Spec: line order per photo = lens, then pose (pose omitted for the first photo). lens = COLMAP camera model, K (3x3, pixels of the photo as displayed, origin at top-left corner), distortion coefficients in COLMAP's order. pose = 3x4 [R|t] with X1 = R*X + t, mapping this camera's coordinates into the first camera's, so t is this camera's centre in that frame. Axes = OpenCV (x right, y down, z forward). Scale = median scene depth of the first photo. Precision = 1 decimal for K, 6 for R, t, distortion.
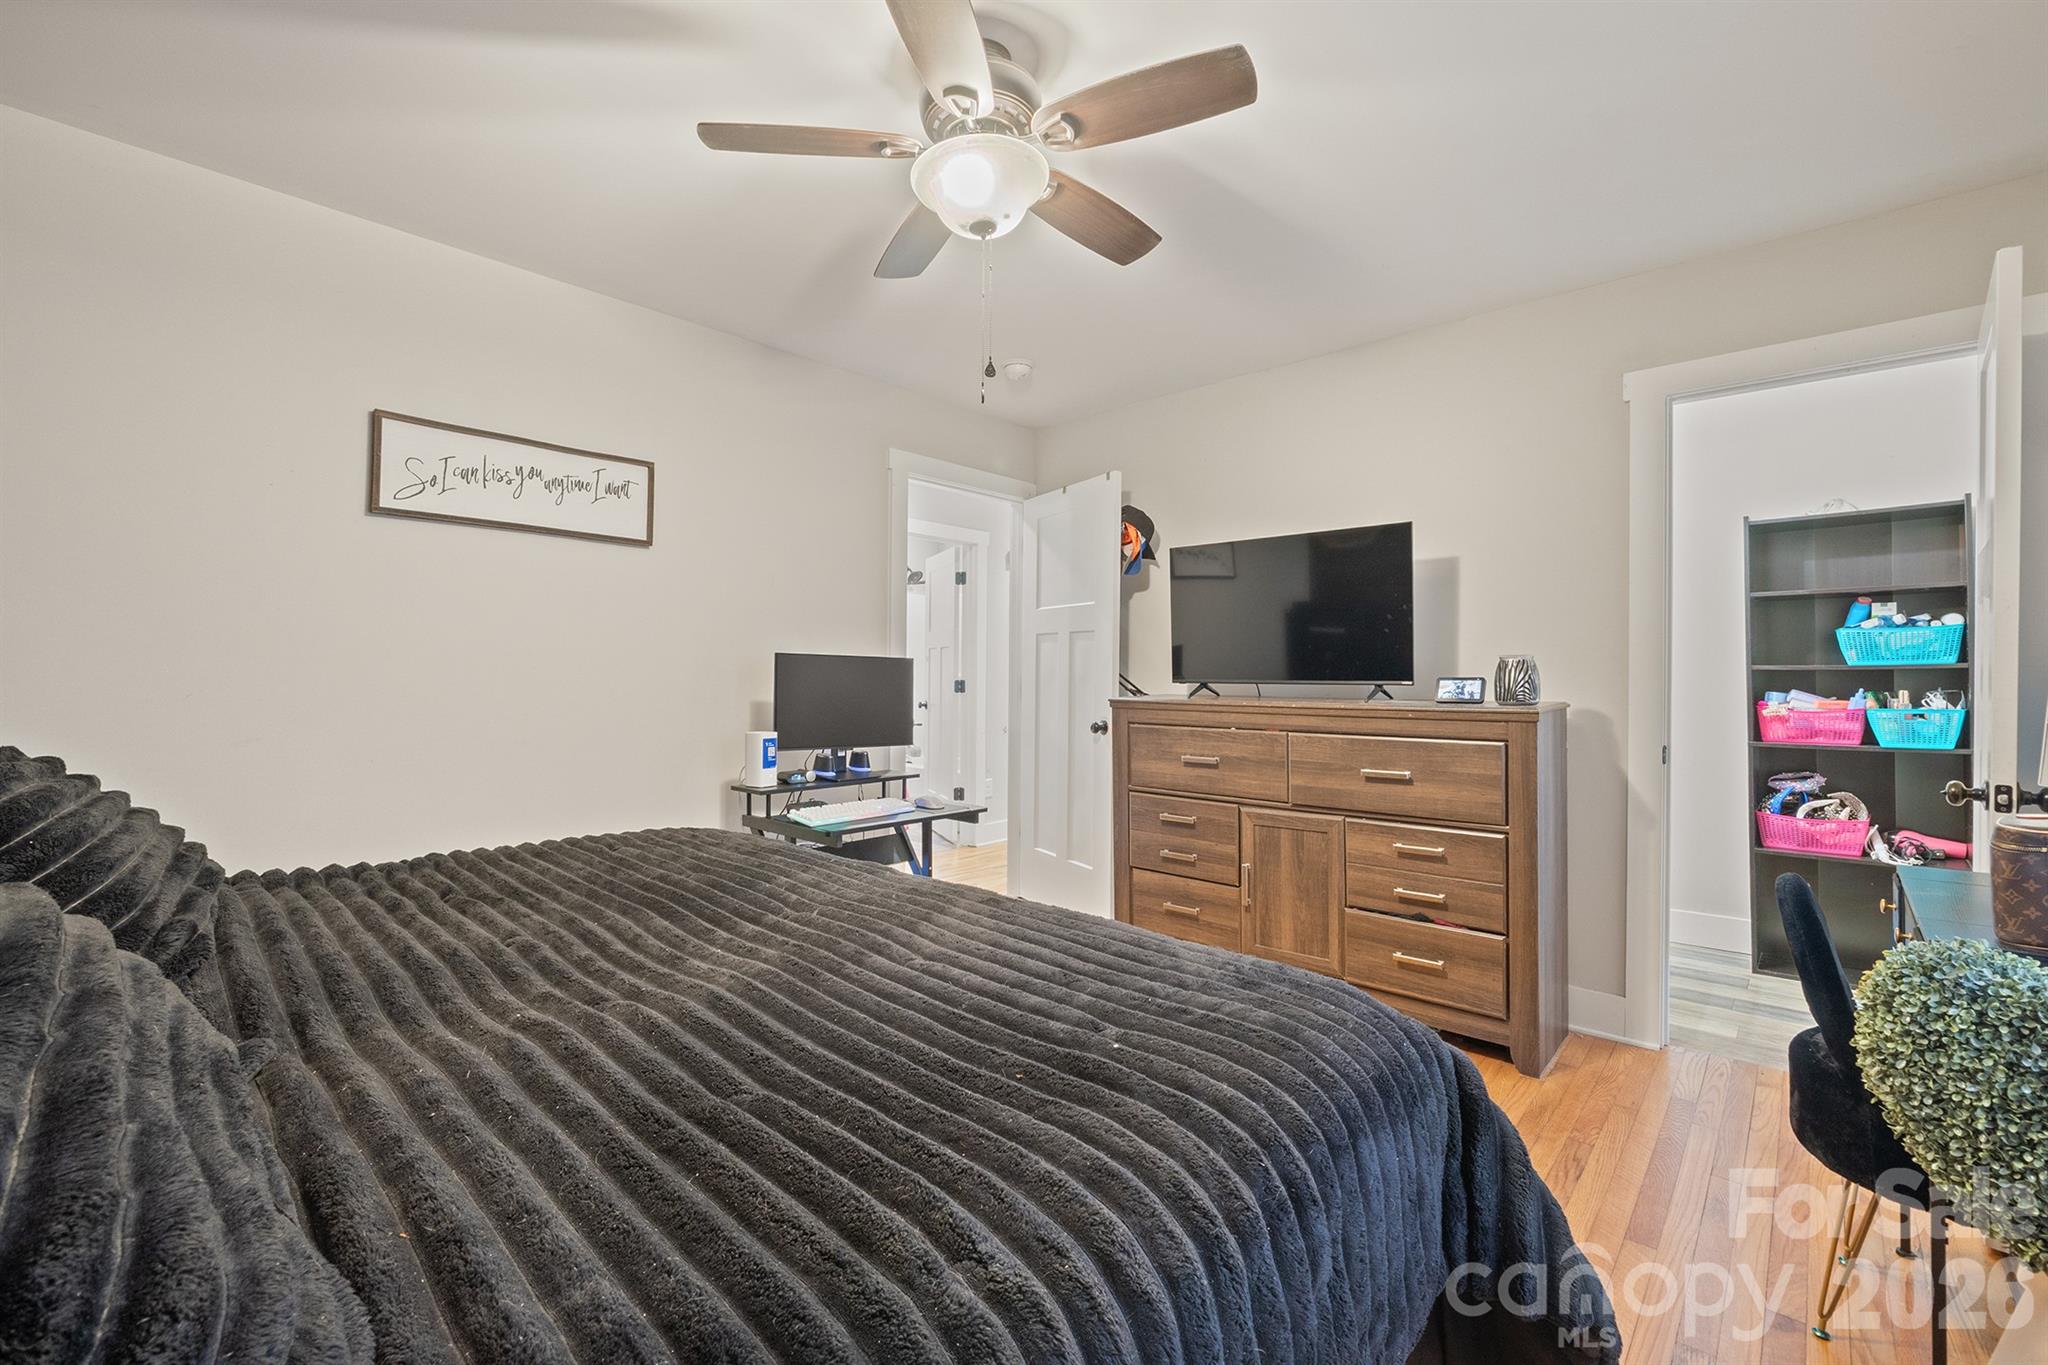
lens RADIAL K [[862.9, 0, 1027.2], [0, 862.9, 674.2], [0, 0, 1]] dist [-0.010576, 0.001811]
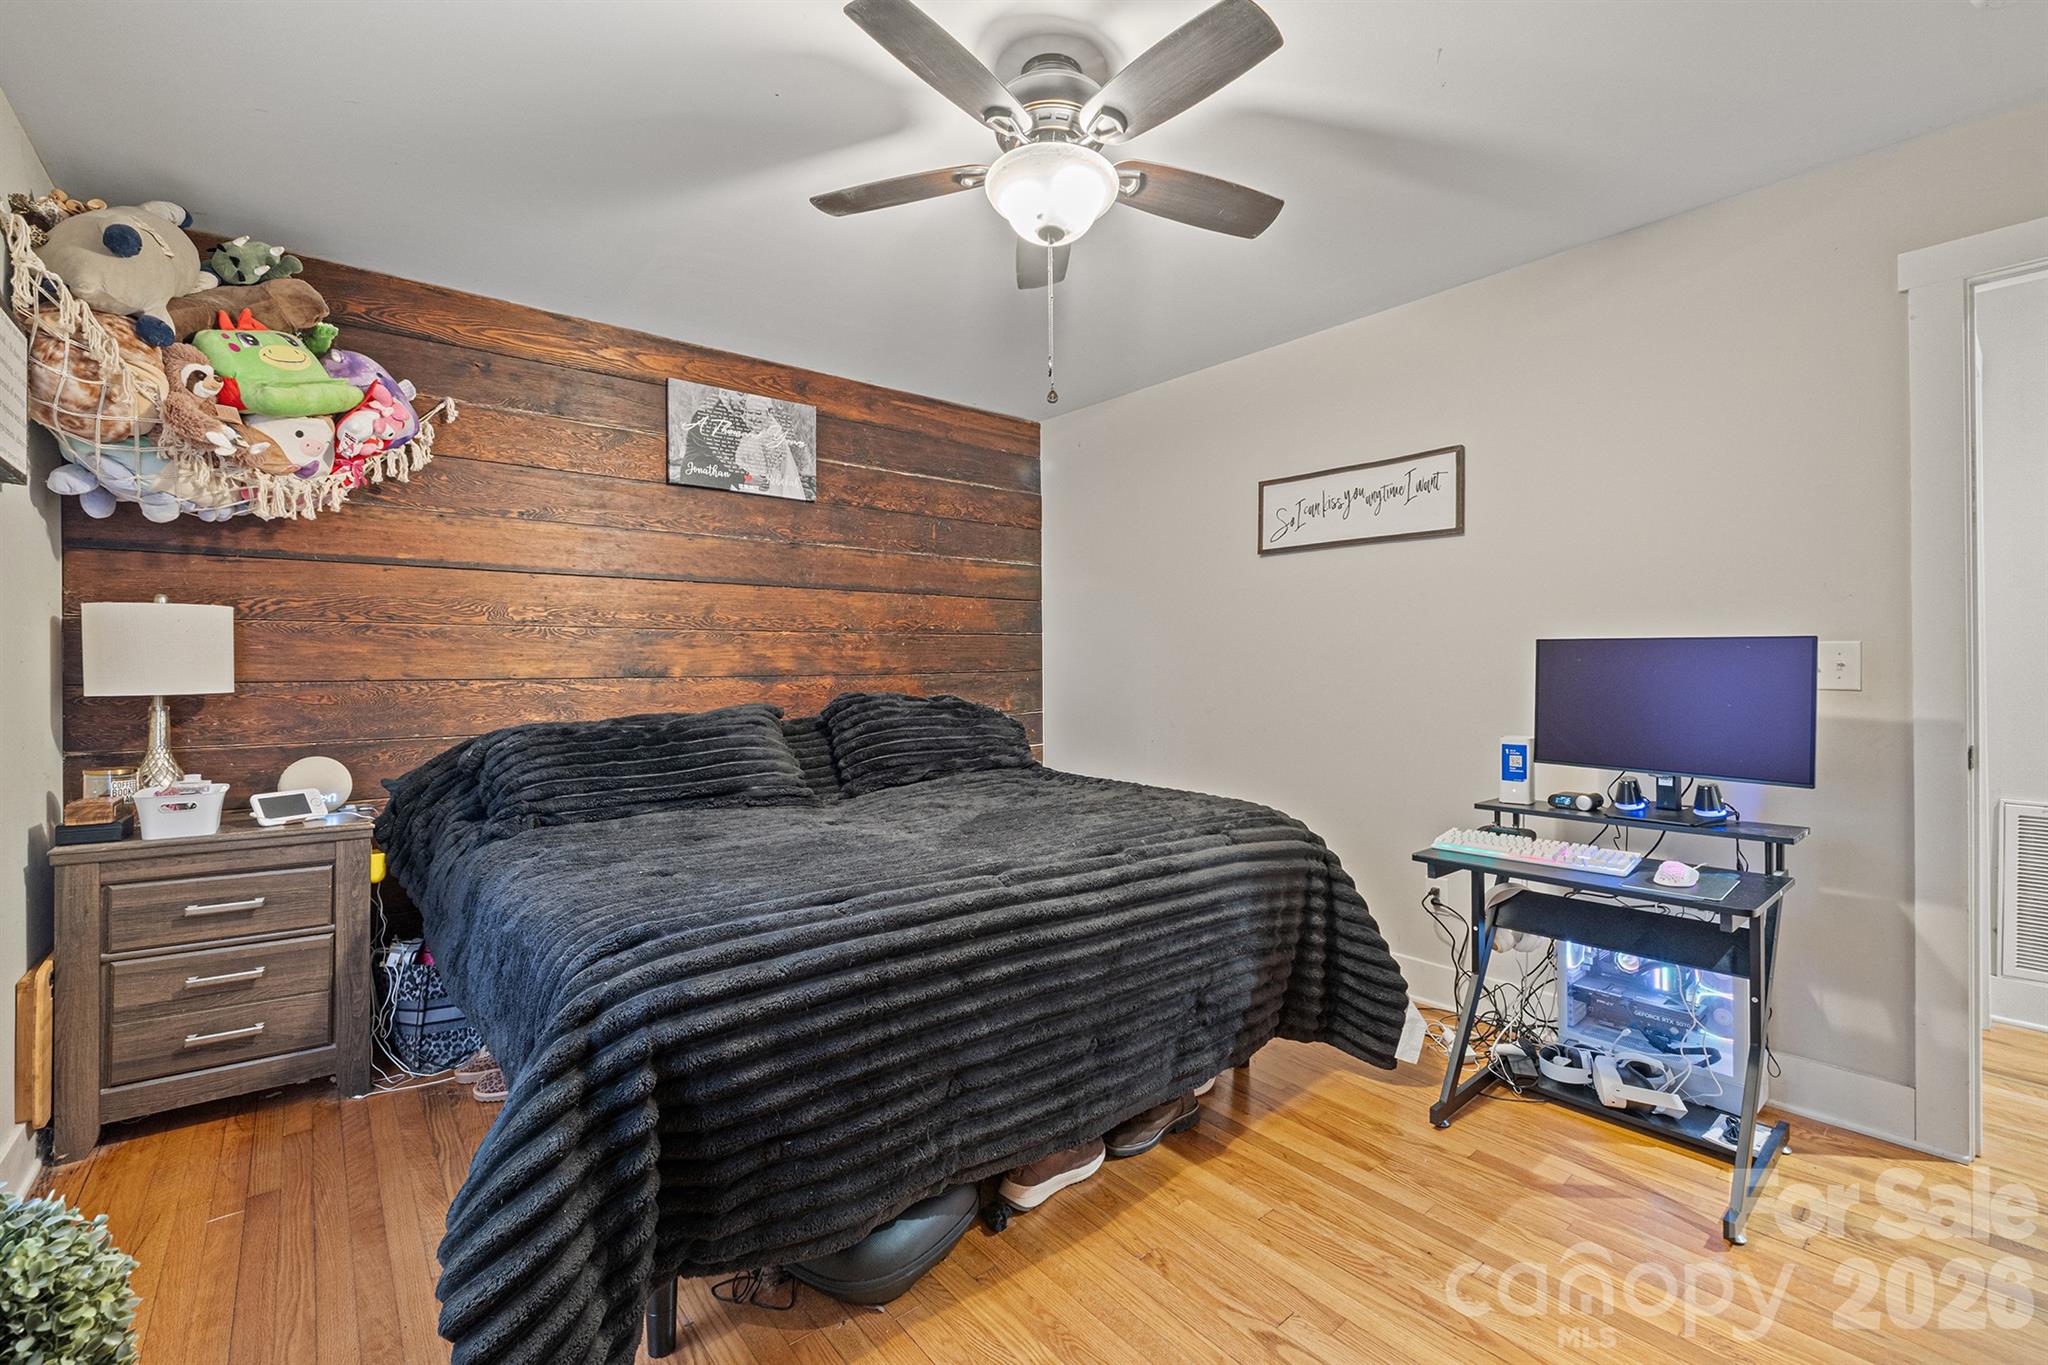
lens RADIAL K [[862.9, 0, 1023.4], [0, 862.9, 677.5], [0, 0, 1]] dist [-0.010576, 0.001811]
pose [[-0.113112, -0.000365, -0.993582, 0.570733], [-0.003127, 0.999995, -0.000011, 0.012167], [0.993577, 0.003106, -0.113112, 0.637791]]
